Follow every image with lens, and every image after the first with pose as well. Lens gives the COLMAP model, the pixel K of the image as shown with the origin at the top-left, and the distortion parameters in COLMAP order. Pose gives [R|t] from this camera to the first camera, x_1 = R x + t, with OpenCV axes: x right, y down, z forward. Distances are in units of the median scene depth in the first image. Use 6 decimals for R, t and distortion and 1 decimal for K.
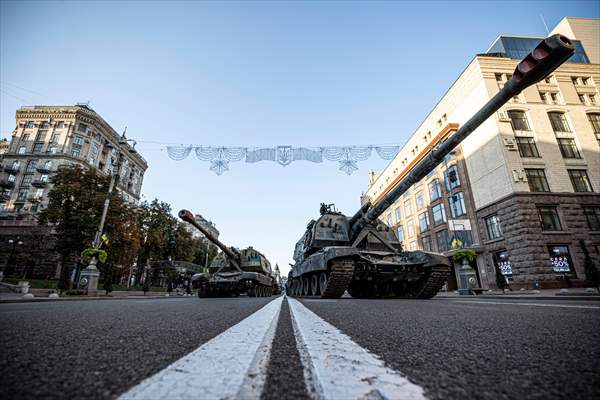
lens RADIAL K [[276.0, 0, 297.7], [0, 276.0, 200.7], [0, 0, 1]] dist [-0.044700, 0.013266]
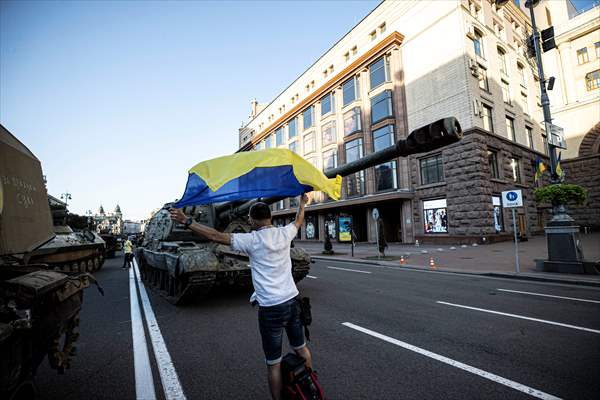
lens RADIAL K [[273.7, 0, 306.6], [0, 273.7, 202.4], [0, 0, 1]] dist [-0.034888, 0.000883]
pose [[0.859245, 0.041452, 0.509881, -0.022863], [-0.143432, 0.976254, 0.162342, 0.126976], [-0.491044, -0.212625, 0.844788, 0.515149]]
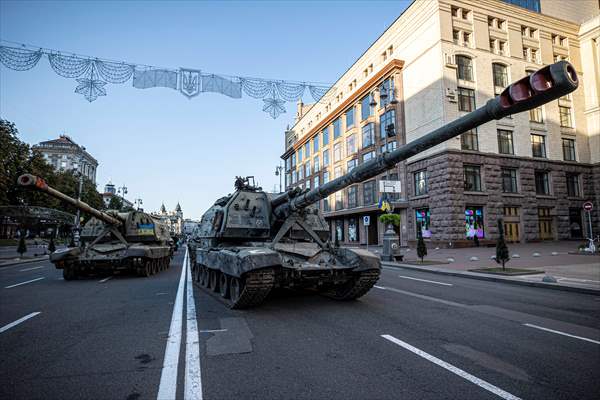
lens RADIAL K [[327.8, 0, 298.5], [0, 327.8, 201.6], [0, 0, 1]] dist [-0.031614, 0.015656]
pose [[0.961362, 0.028552, 0.273803, 0.000734], [-0.086510, 0.975554, 0.202018, -0.036715], [-0.261342, -0.217899, 0.940330, 0.025553]]
